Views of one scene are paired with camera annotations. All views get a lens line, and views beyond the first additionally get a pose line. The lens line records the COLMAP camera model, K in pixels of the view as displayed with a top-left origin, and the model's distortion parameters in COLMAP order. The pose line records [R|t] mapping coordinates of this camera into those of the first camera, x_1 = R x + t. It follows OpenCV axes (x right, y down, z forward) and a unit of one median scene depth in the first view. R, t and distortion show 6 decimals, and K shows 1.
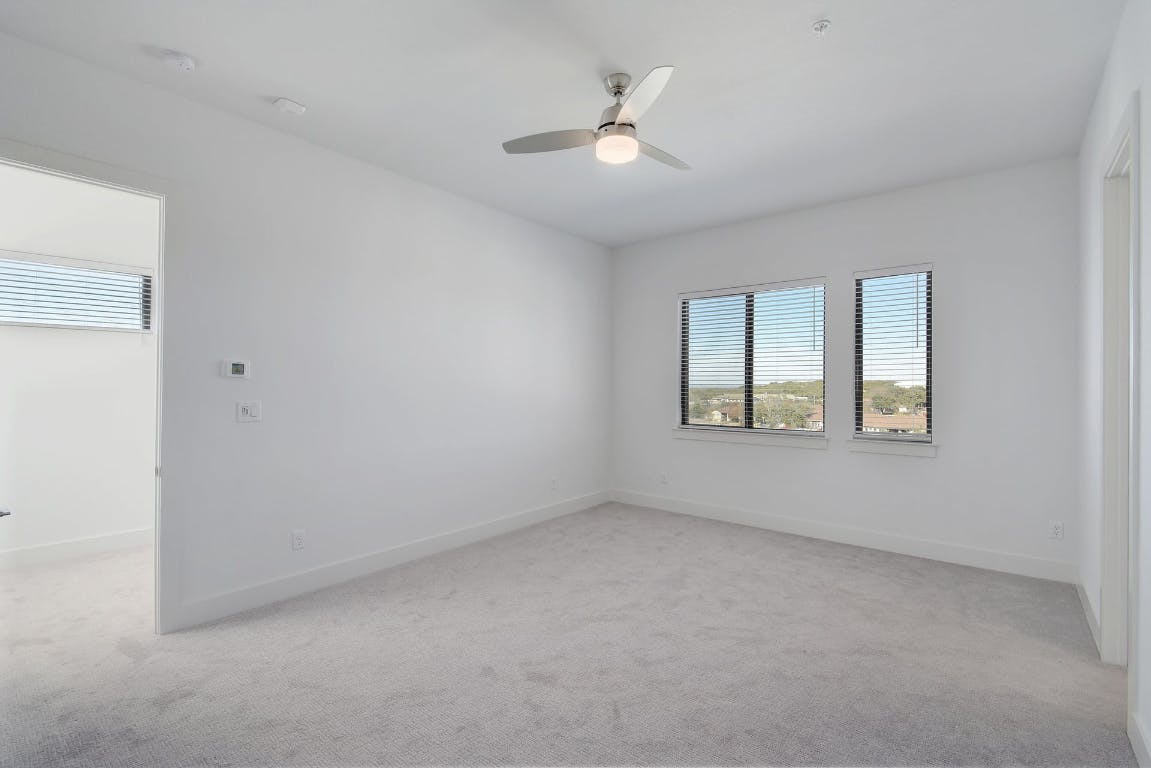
lens RADIAL K [[513.3, 0, 571.1], [0, 513.3, 387.0], [0, 0, 1]] dist [0.014497, -0.018412]
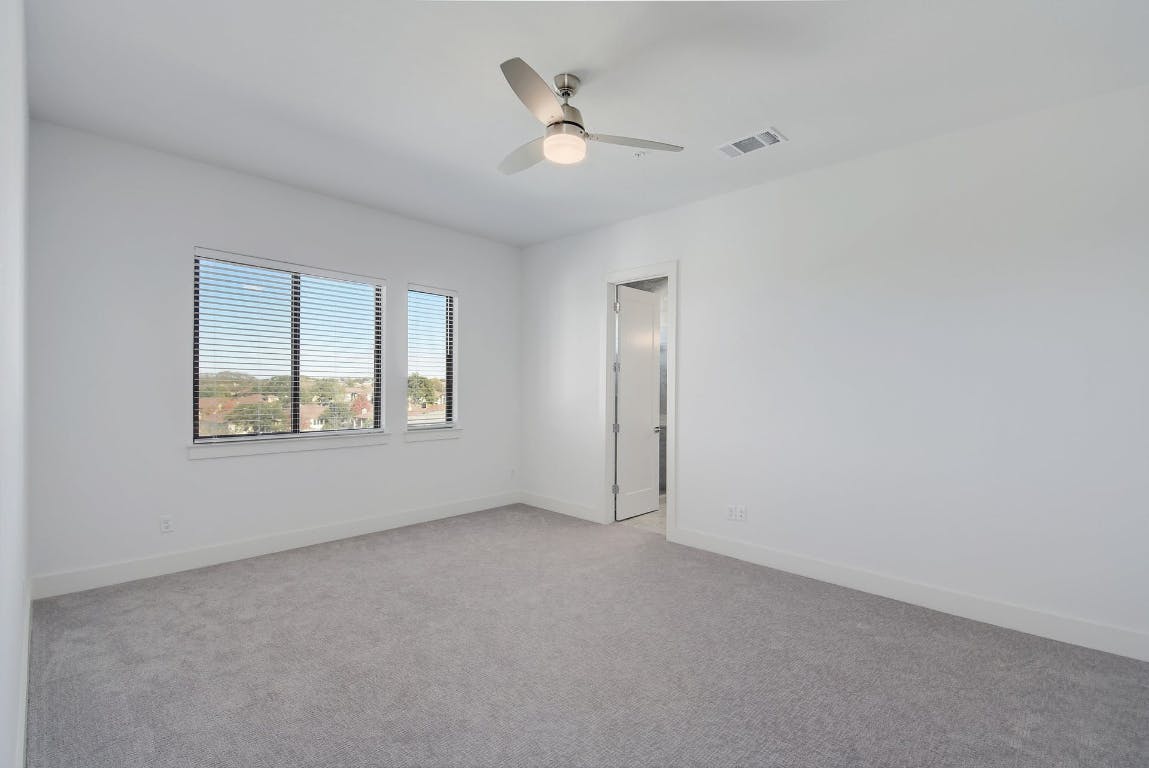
lens RADIAL K [[512.4, 0, 570.1], [0, 512.4, 387.0], [0, 0, 1]] dist [0.014497, -0.018412]
pose [[0.071137, 0.001832, 0.997465, -0.498468], [-0.000998, 0.999998, -0.001765, 0.006415], [-0.997466, -0.000870, 0.071138, 0.524728]]
